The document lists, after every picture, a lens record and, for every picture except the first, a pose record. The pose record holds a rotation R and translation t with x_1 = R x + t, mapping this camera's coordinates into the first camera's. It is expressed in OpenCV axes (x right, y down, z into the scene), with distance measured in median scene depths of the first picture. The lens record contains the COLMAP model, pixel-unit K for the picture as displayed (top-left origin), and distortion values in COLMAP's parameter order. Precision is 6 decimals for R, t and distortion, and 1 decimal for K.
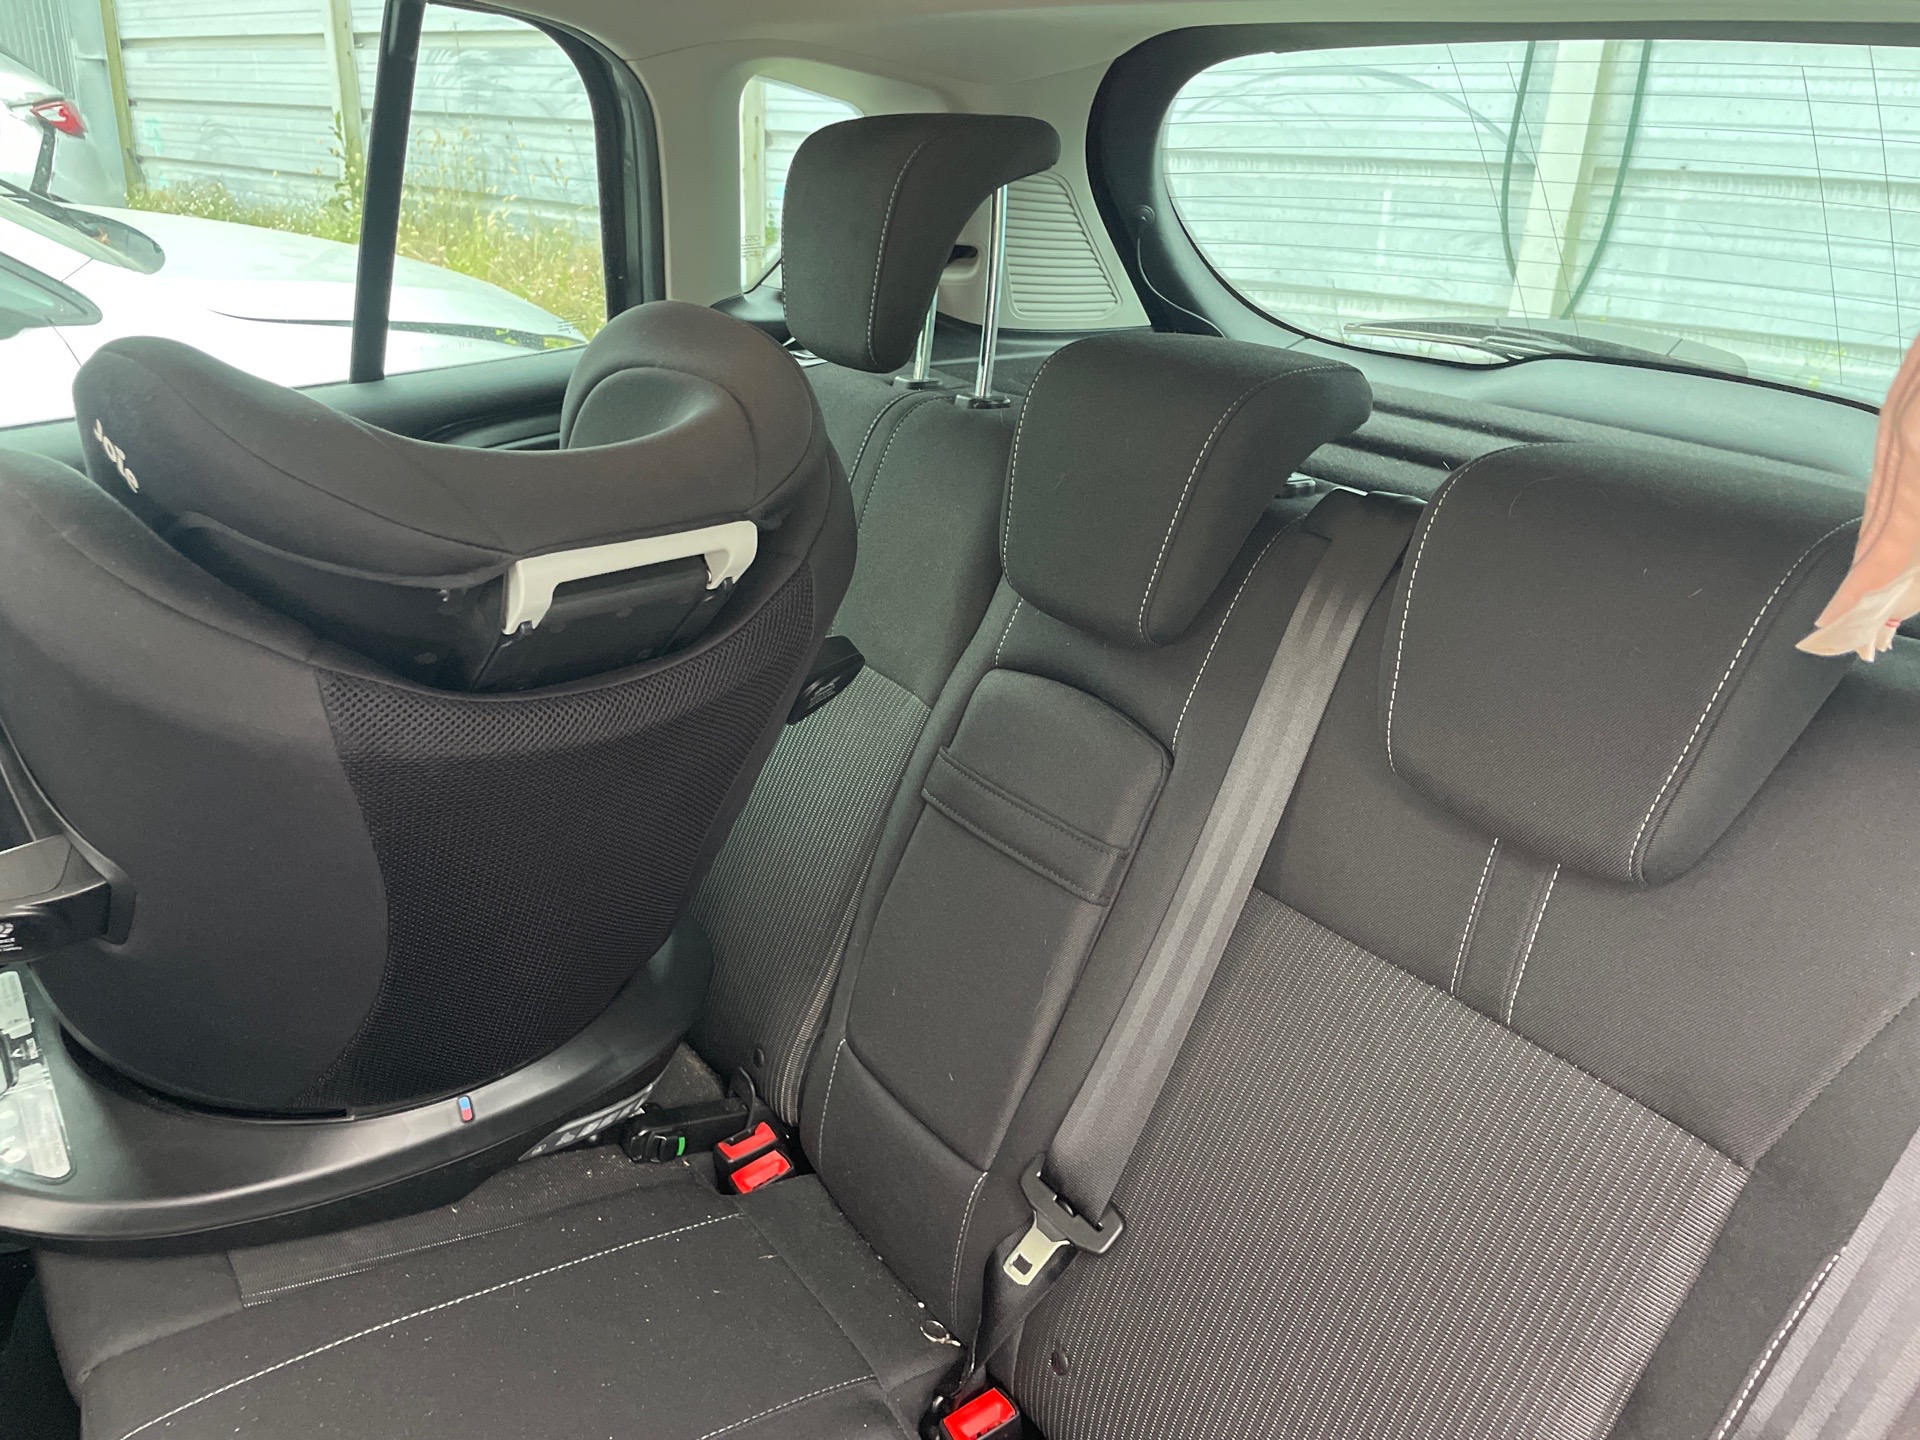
lens RADIAL K [[1455.4, 0, 971.0], [0, 1455.4, 708.1], [0, 0, 1]] dist [0.074977, -0.103101]
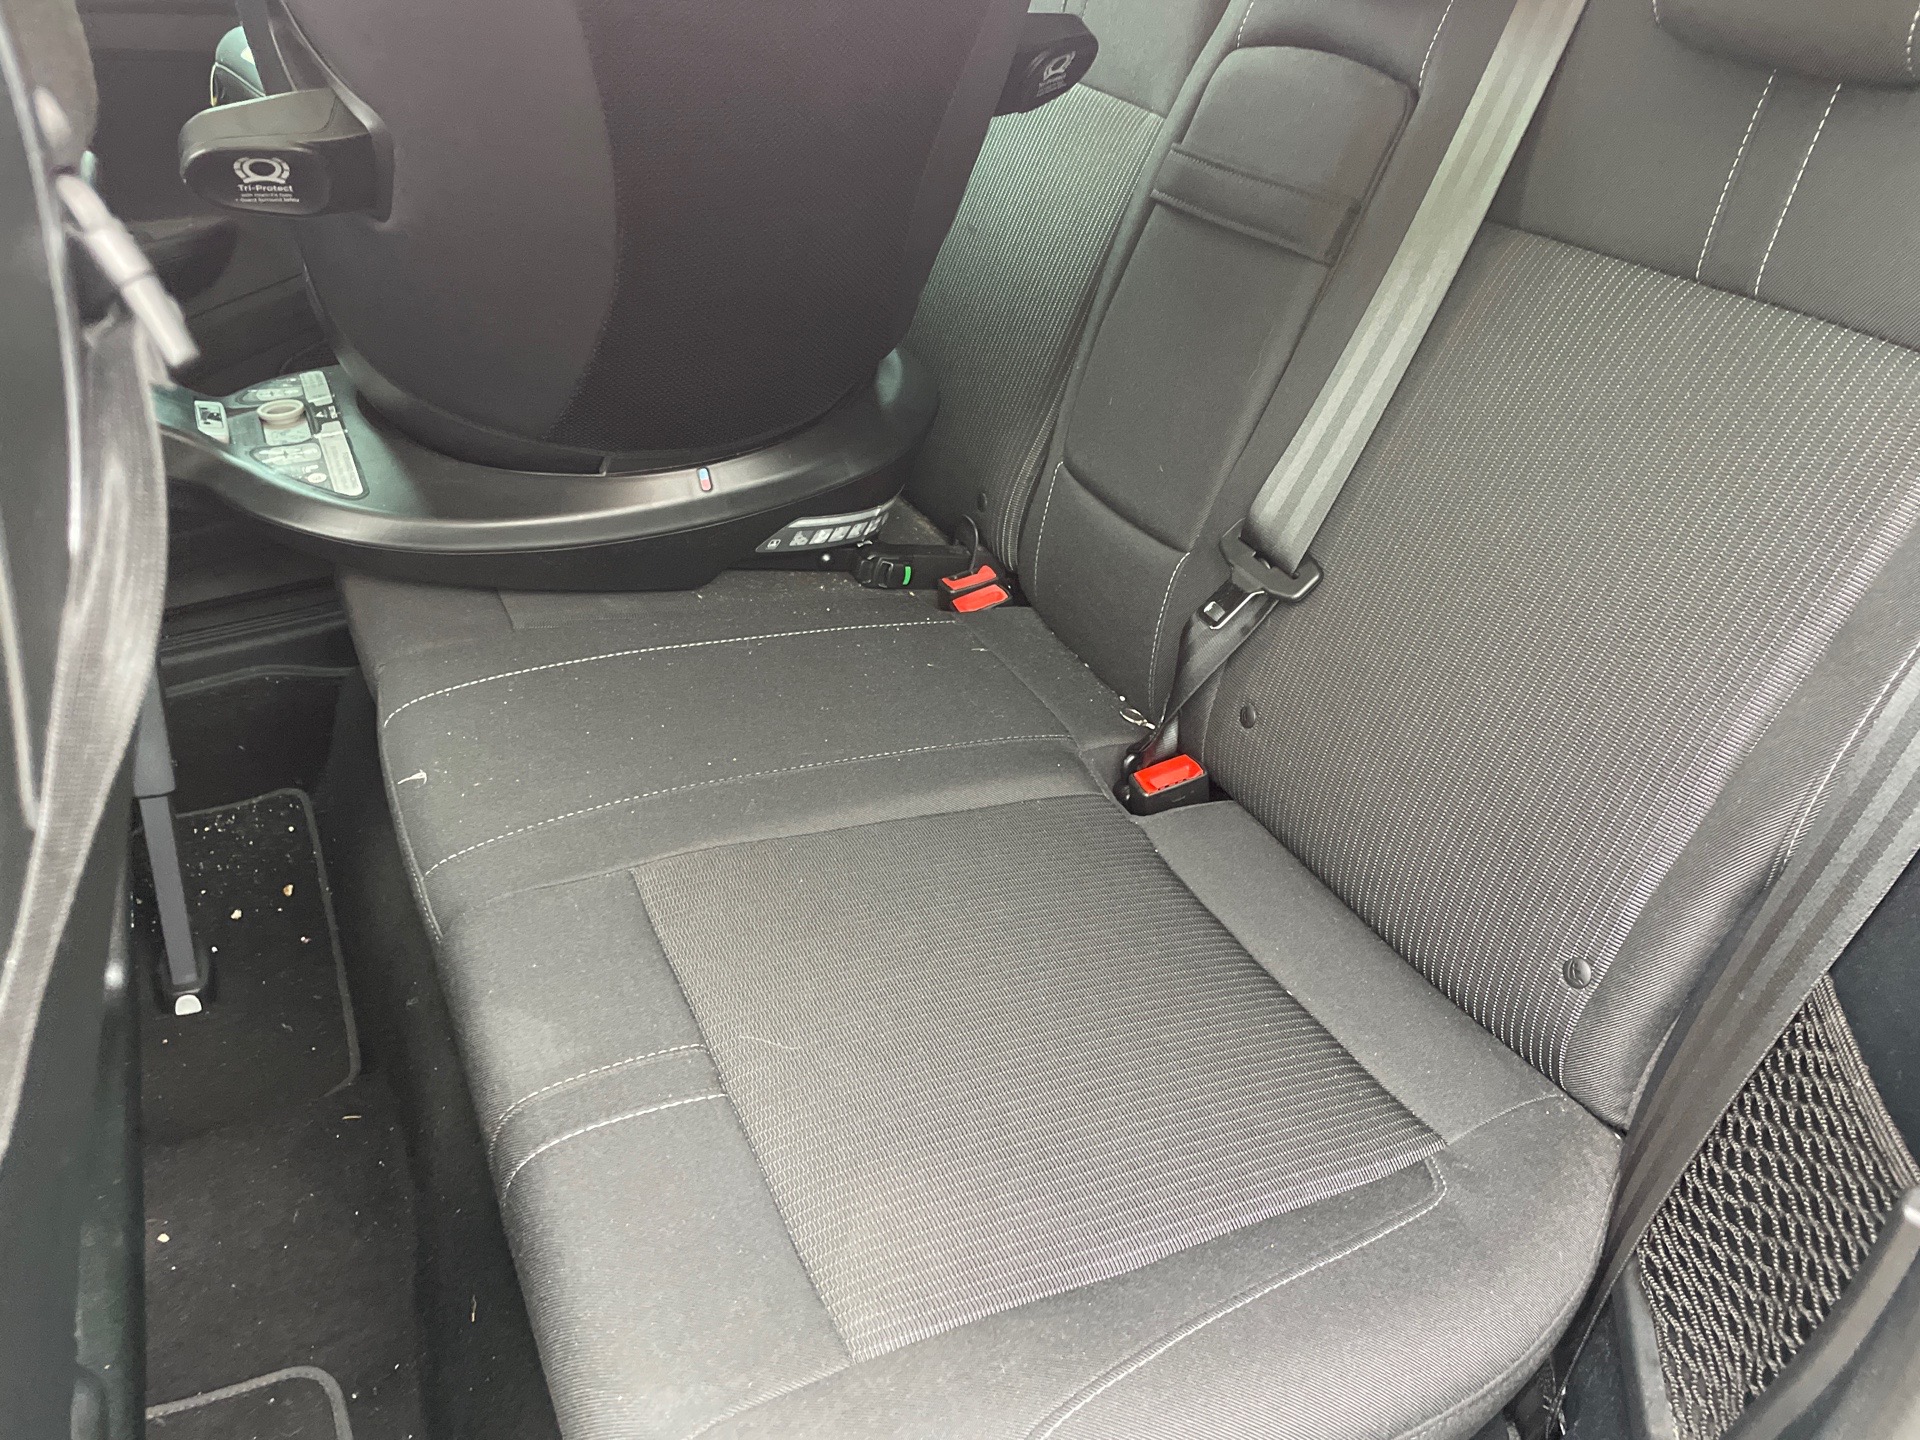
lens RADIAL K [[1455.4, 0, 979.6], [0, 1455.4, 712.7], [0, 0, 1]] dist [0.074977, -0.103101]
pose [[0.982294, 0.062648, -0.176560, 0.048513], [-0.031692, 0.984416, 0.172975, 0.234982], [0.184645, -0.164316, 0.968972, -0.020485]]
